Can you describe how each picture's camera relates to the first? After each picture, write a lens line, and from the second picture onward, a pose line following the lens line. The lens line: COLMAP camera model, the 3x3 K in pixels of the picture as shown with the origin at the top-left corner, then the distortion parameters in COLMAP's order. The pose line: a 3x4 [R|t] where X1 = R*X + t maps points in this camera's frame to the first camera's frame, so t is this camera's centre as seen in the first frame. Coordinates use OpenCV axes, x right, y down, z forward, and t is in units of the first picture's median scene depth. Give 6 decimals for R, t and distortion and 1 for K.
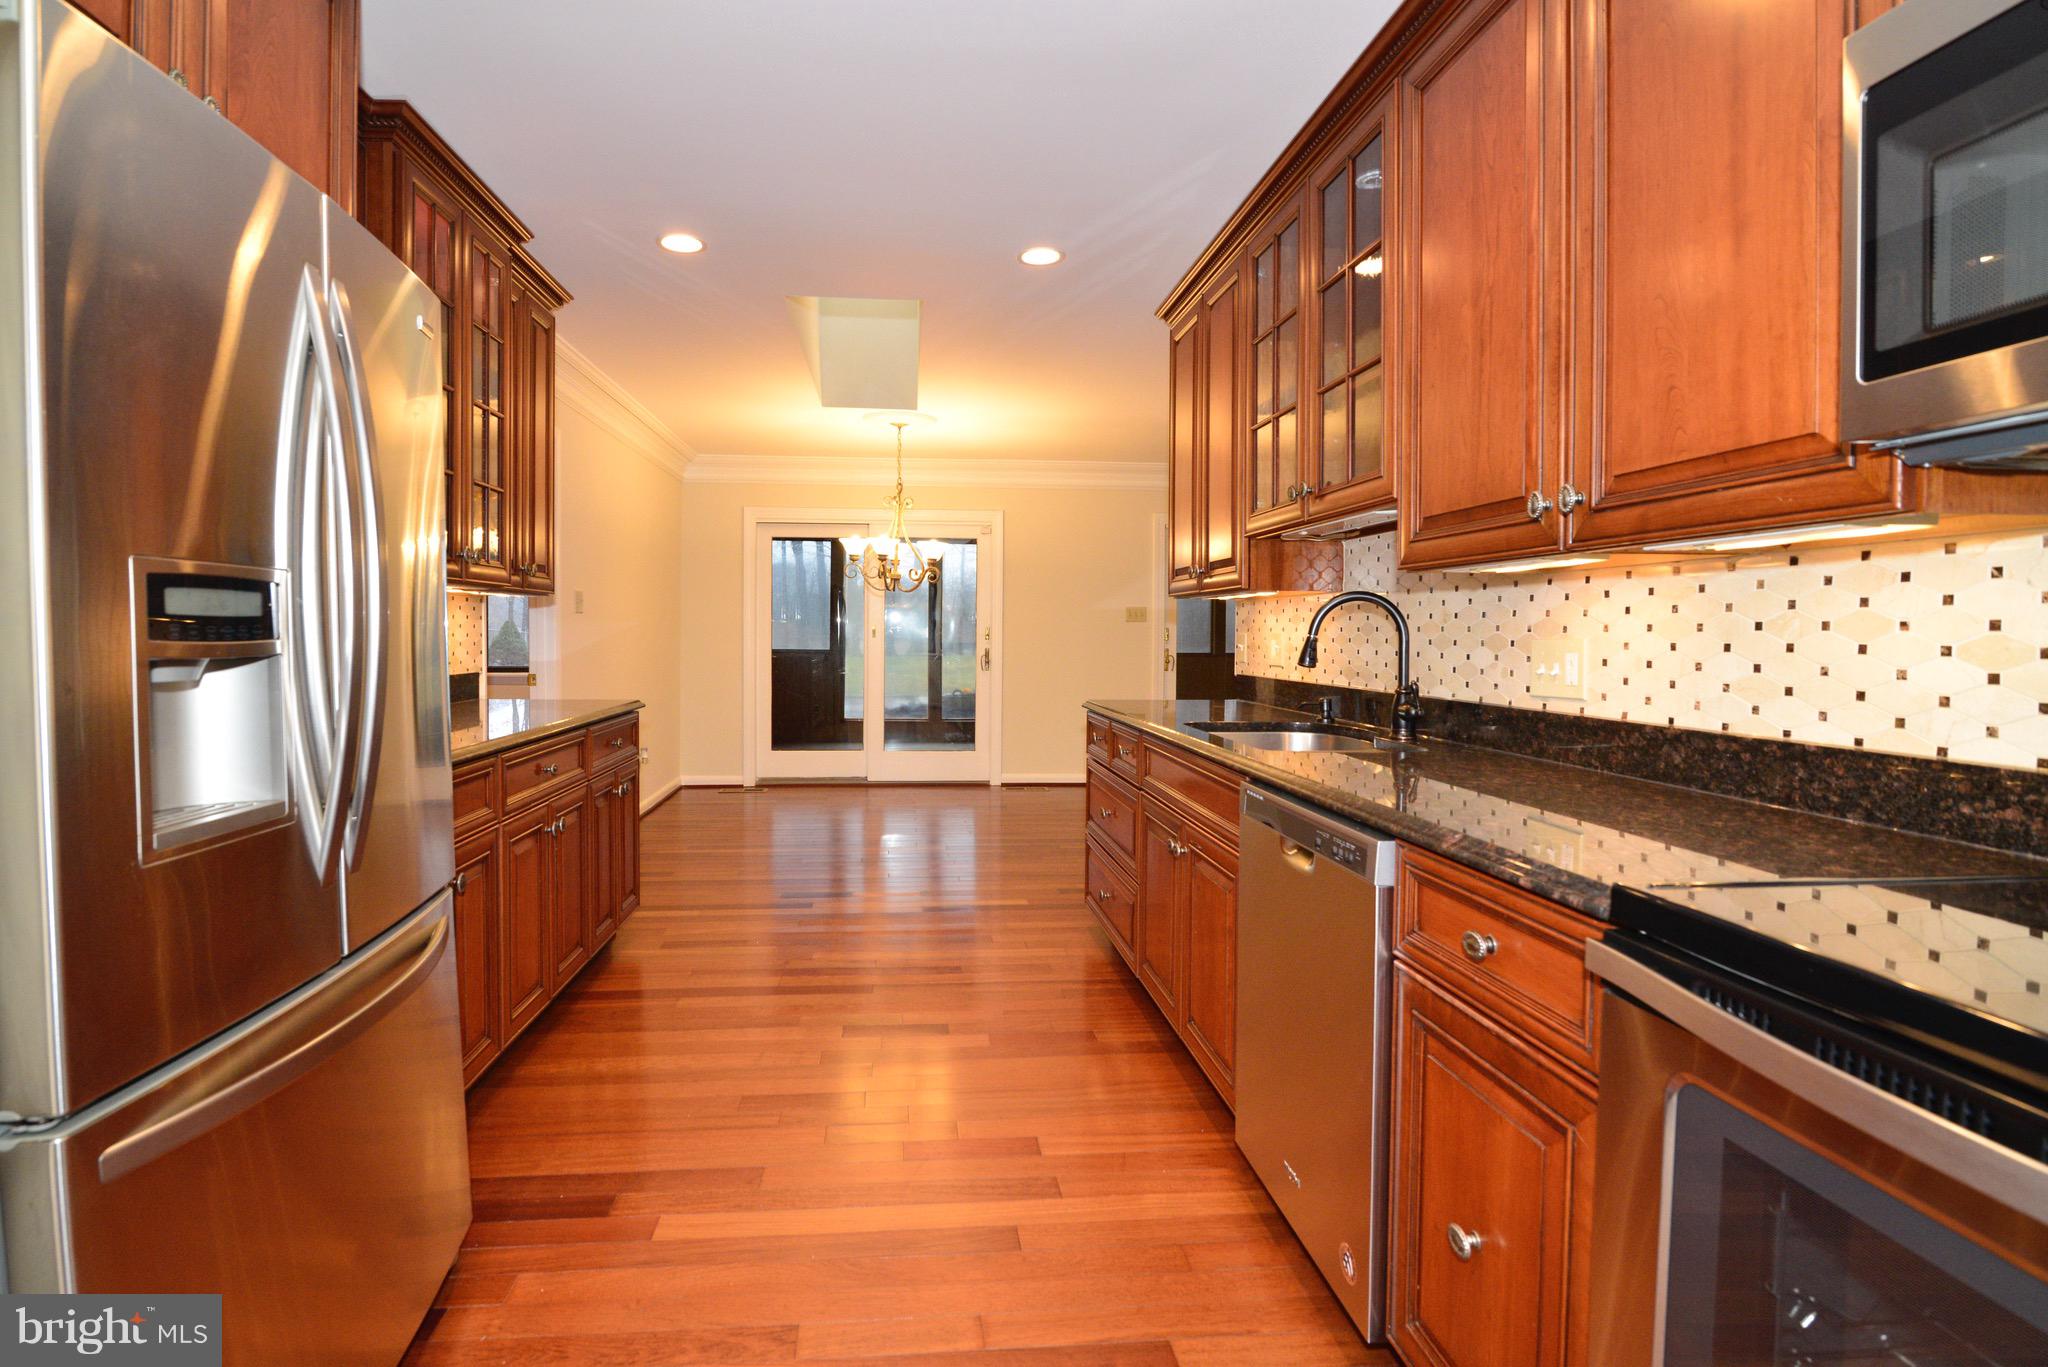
lens RADIAL K [[935.3, 0, 971.1], [0, 935.3, 649.3], [0, 0, 1]] dist [-0.022506, 0.001563]
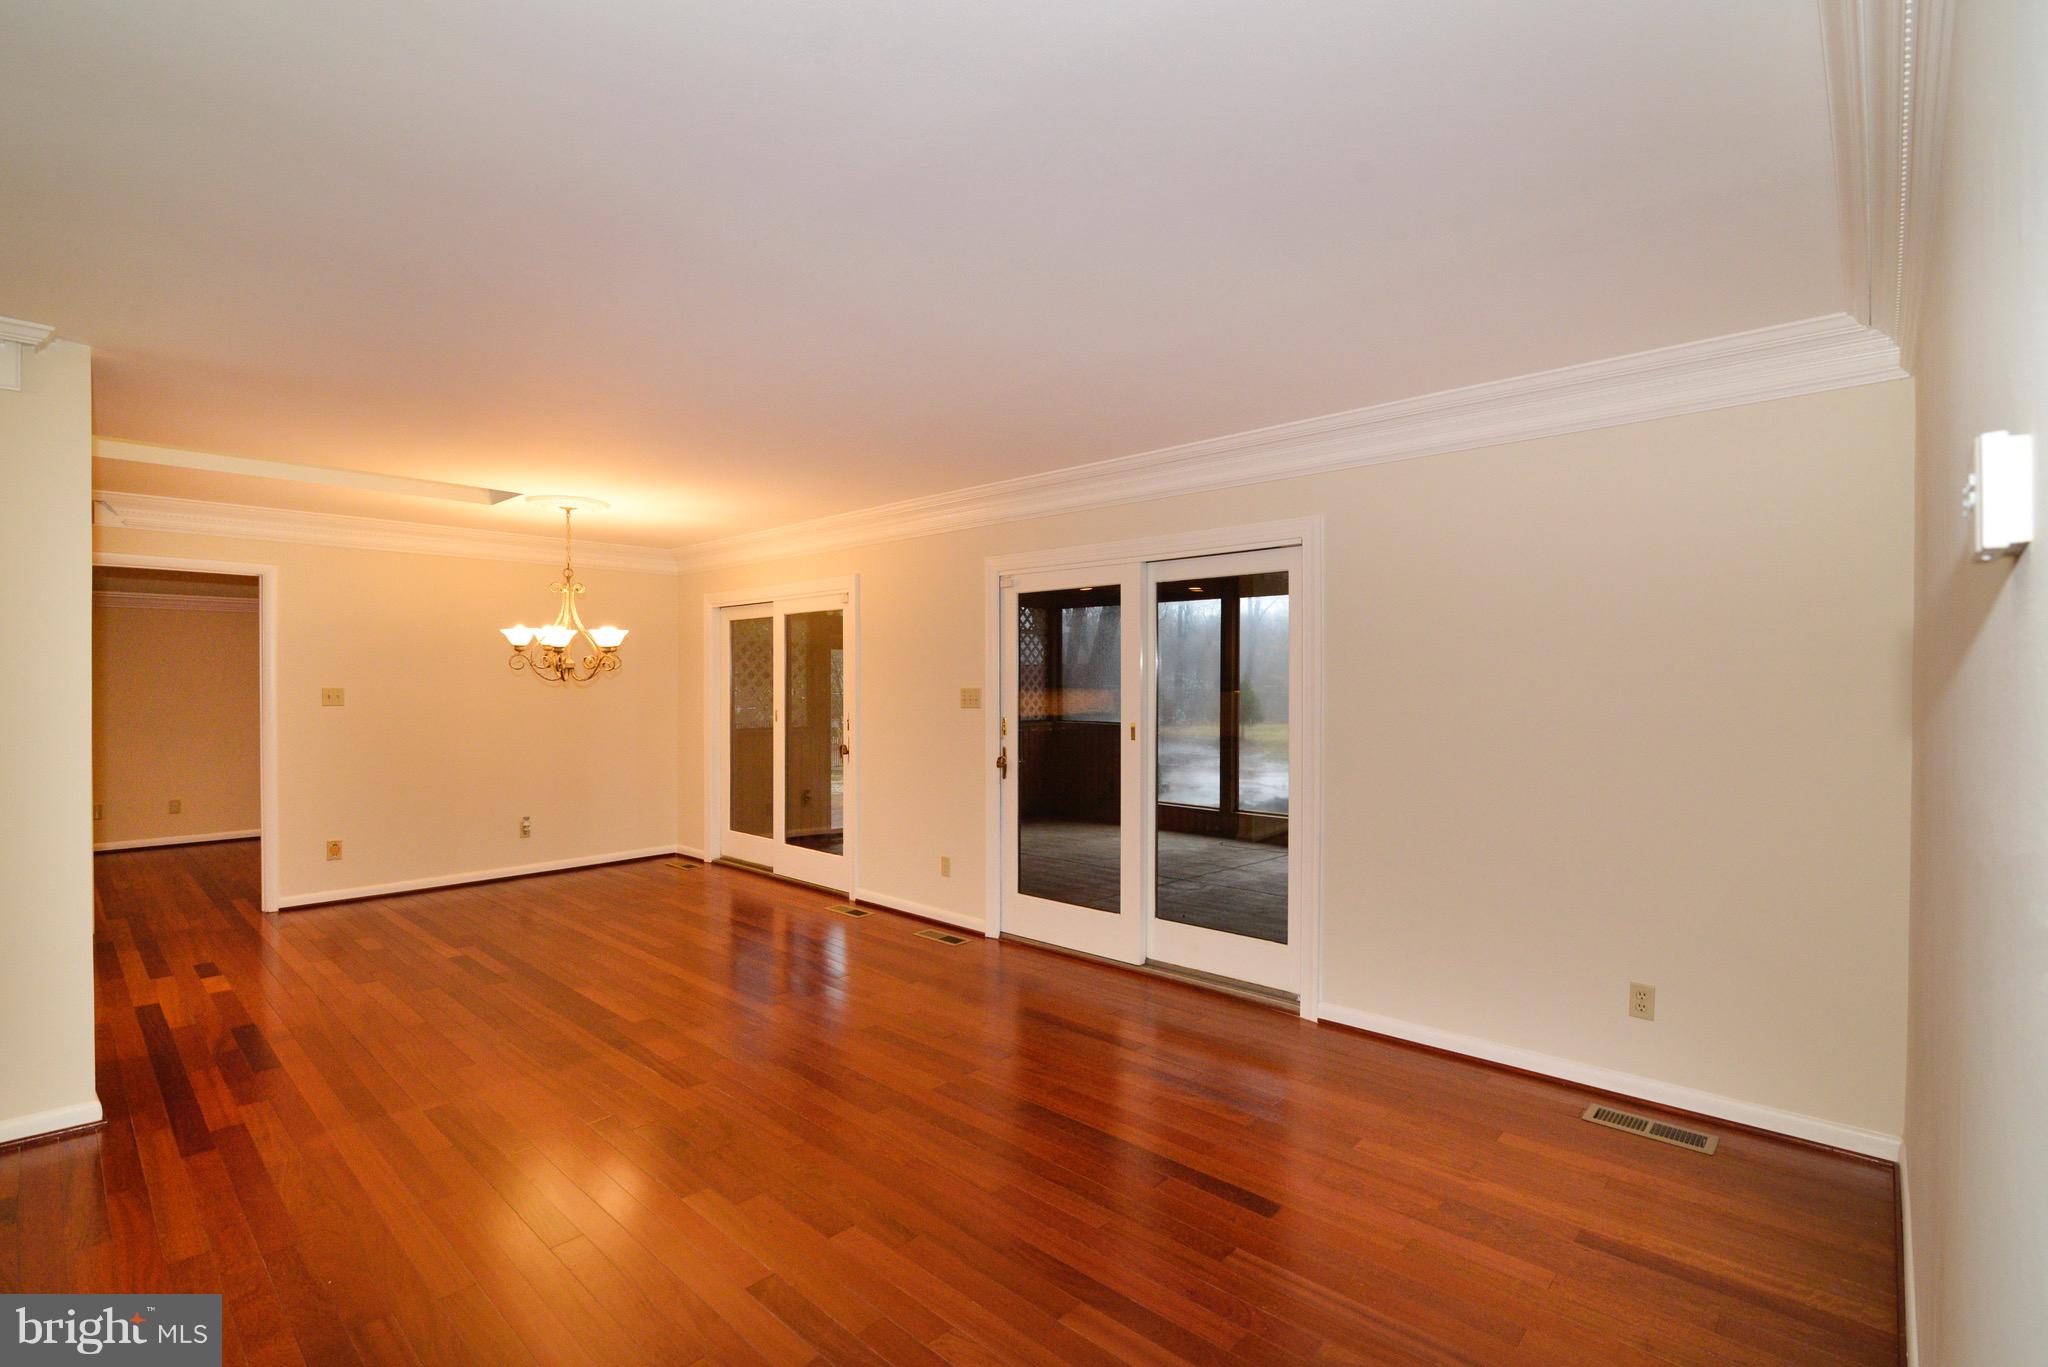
lens RADIAL K [[935.3, 0, 1022.8], [0, 935.3, 691.9], [0, 0, 1]] dist [-0.022506, 0.001563]
pose [[0.686092, -0.000317, -0.727515, 0.758196], [-0.010164, 0.999898, -0.010021, -0.035941], [0.727444, 0.014270, 0.686019, 0.541944]]
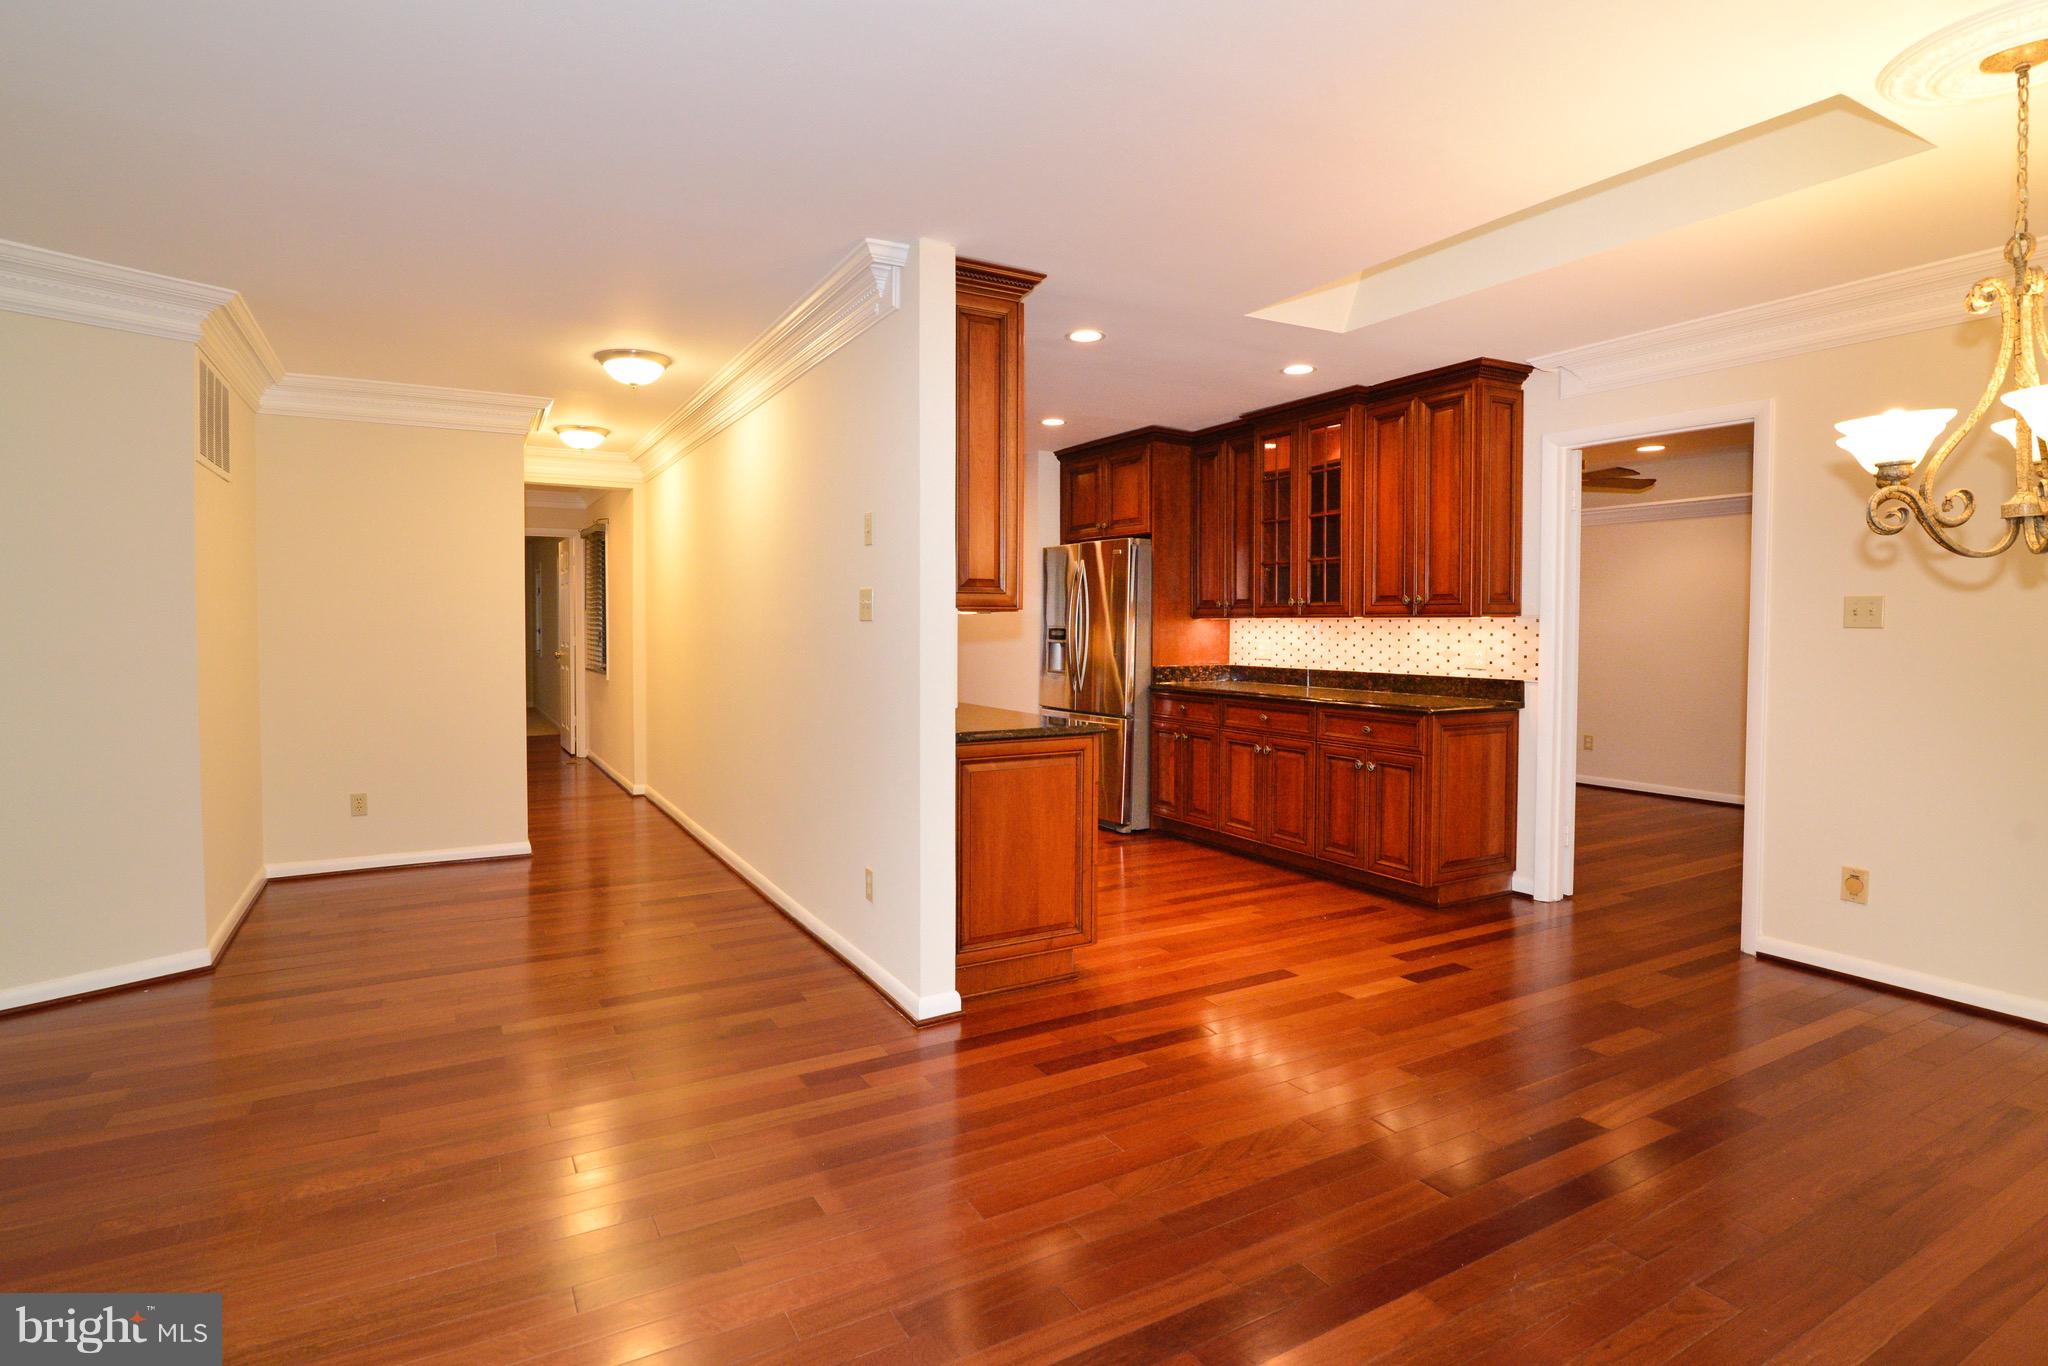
lens RADIAL K [[1005.8, 0, 962.1], [0, 1005.8, 649.2], [0, 0, 1]] dist [-0.015875, -0.000127]
pose [[-0.917495, 0.005209, -0.397713, 0.333969], [-0.013394, 0.998943, 0.043981, -0.030713], [0.397522, 0.045680, -0.916455, 0.941887]]
